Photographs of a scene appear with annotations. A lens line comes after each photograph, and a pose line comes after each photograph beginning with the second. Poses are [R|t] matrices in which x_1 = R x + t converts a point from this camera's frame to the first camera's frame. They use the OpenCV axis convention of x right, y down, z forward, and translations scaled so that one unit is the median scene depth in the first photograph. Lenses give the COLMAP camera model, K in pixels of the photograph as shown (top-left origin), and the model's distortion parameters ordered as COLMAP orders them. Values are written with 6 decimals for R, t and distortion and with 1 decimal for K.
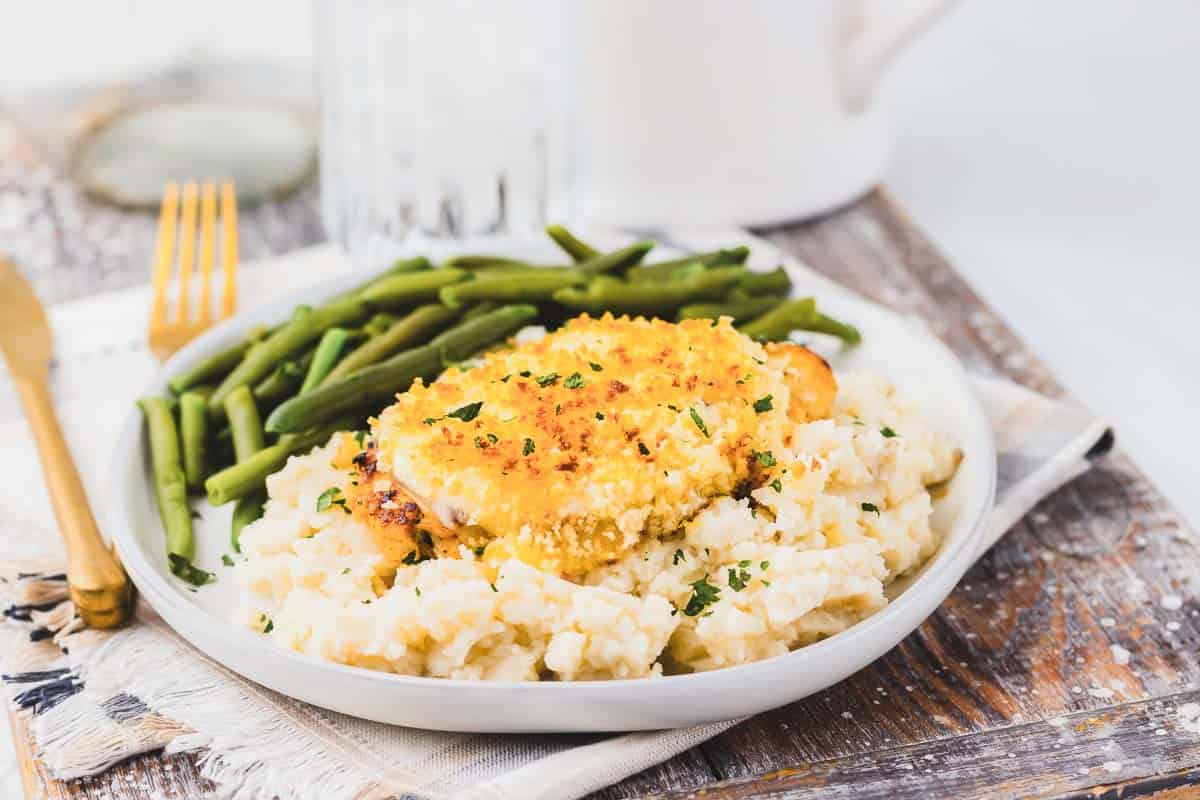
lens RADIAL K [[3048.7, 0, 600.0], [0, 3048.7, 400.0], [0, 0, 1]] dist [-0.095425, -0.540137]
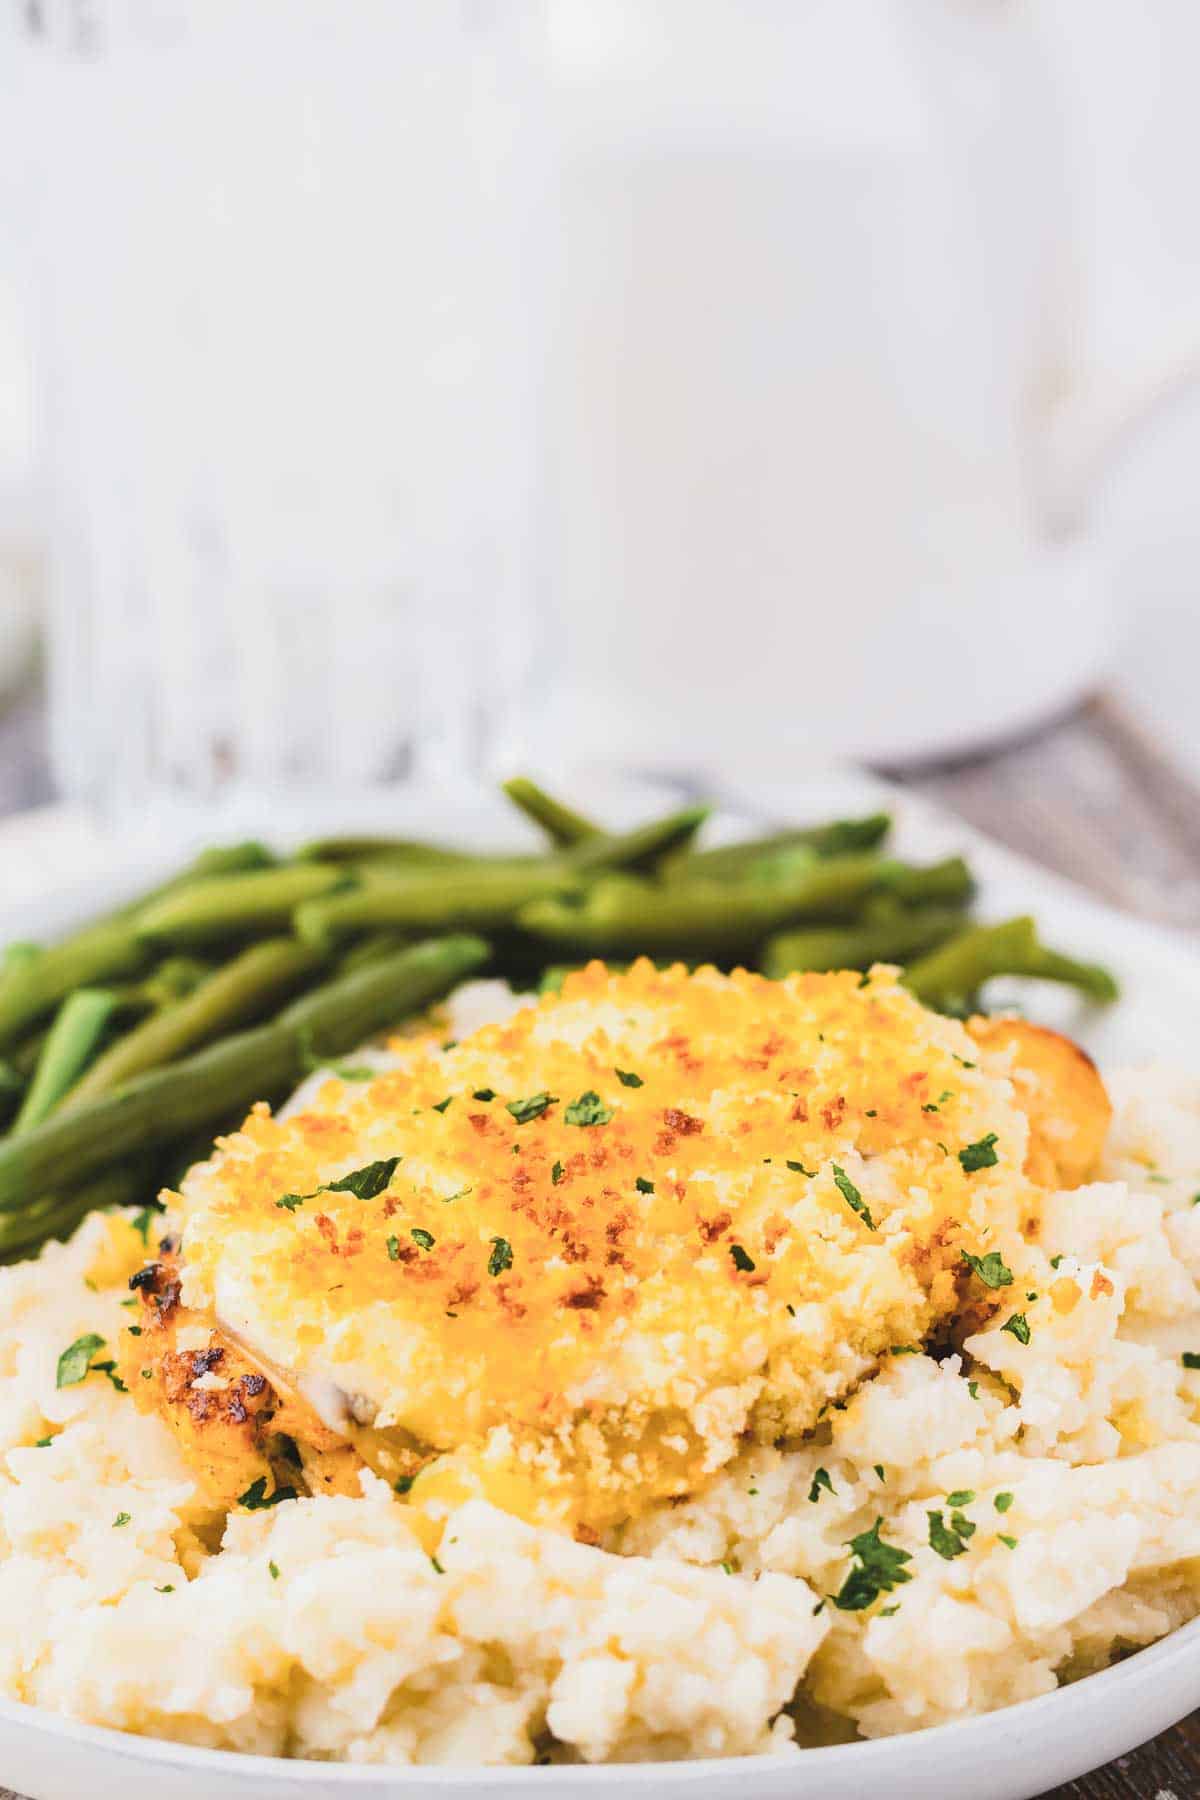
lens RADIAL K [[4573.1, 0, 600.0], [0, 4573.1, 900.0], [0, 0, 1]] dist [-0.095425, -0.540137]
pose [[0.999449, -0.013437, 0.030338, -0.028625], [0.013948, 0.999764, -0.016679, -0.028135], [-0.030107, 0.017093, 0.999401, 0.282296]]
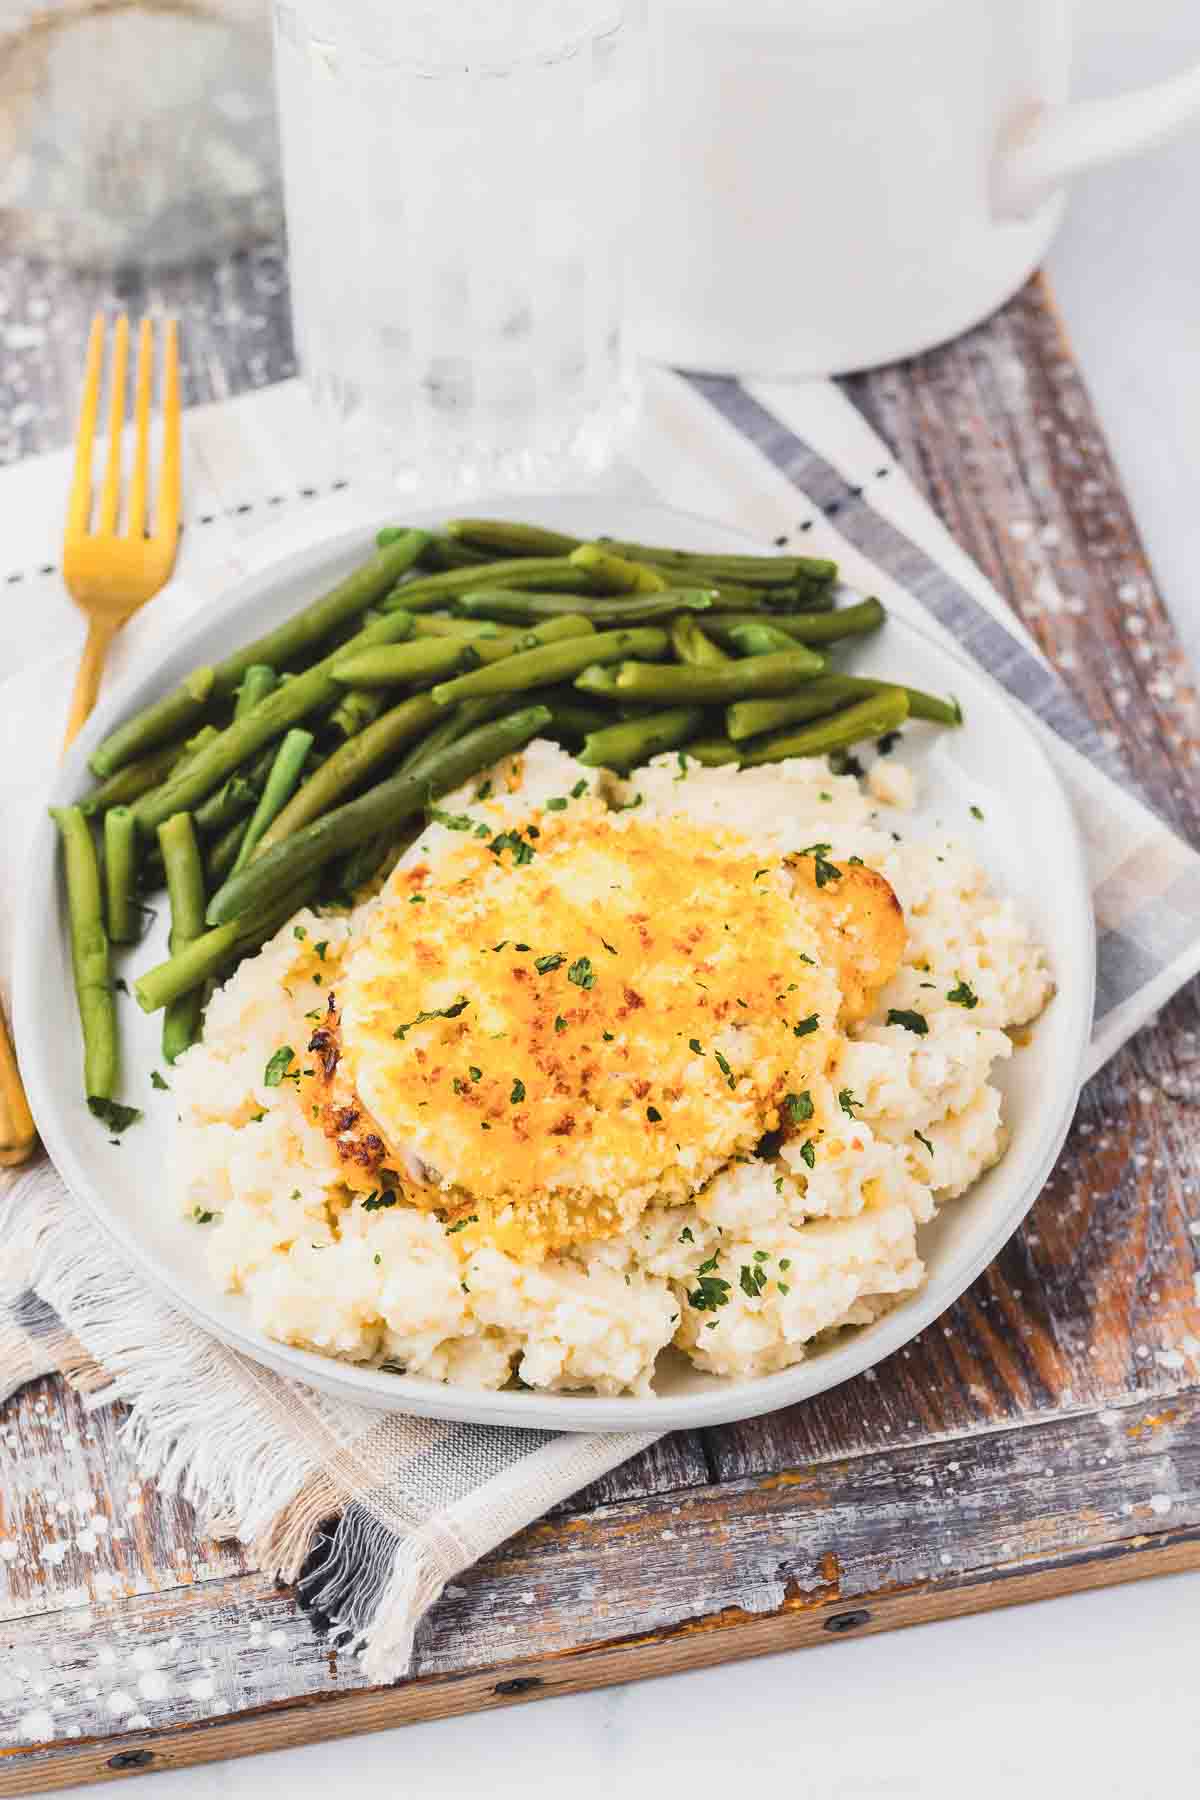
lens RADIAL K [[4401.3, 0, 600.0], [0, 4401.3, 900.0], [0, 0, 1]] dist [-0.092472, -0.613030]
pose [[0.997267, 0.073763, -0.004168, 0.000200], [-0.063793, 0.888188, 0.455030, -0.580701], [0.037267, -0.453520, 0.890466, -0.050890]]
